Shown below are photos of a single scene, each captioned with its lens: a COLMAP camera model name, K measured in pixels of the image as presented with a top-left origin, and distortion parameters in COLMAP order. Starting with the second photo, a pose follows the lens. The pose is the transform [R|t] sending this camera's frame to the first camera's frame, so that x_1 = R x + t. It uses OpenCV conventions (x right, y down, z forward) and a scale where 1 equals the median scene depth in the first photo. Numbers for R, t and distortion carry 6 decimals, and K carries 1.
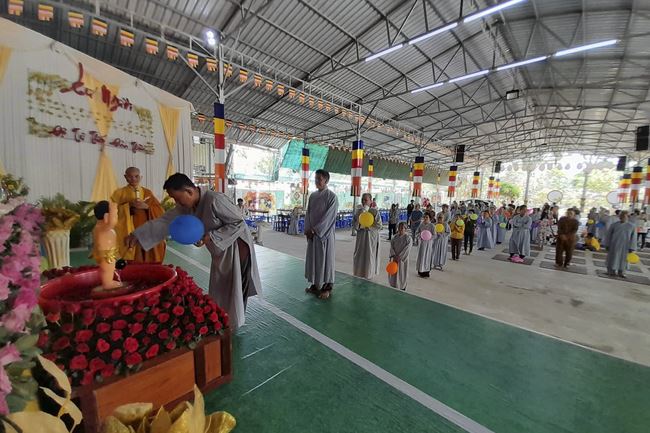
lens RADIAL K [[254.1, 0, 330.9], [0, 254.1, 217.7], [0, 0, 1]] dist [0.015421, -0.014721]
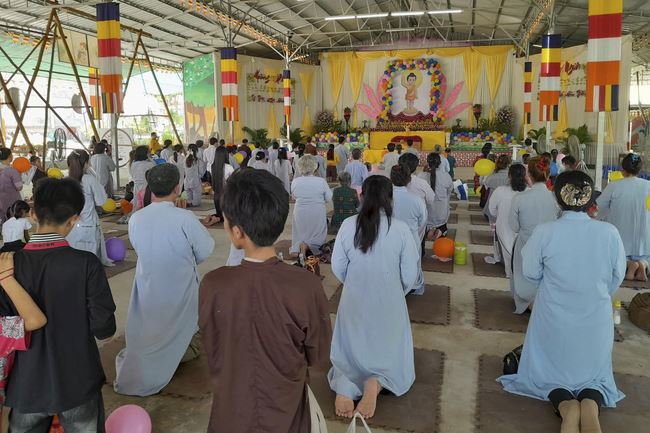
lens RADIAL K [[504.8, 0, 318.0], [0, 504.8, 186.6], [0, 0, 1]] dist [0.061979, -0.118596]
pose [[-0.877560, 0.022597, -0.478934, 1.872944], [-0.070323, 0.982020, 0.175189, -0.163778], [0.474281, 0.187419, -0.860193, 2.847654]]
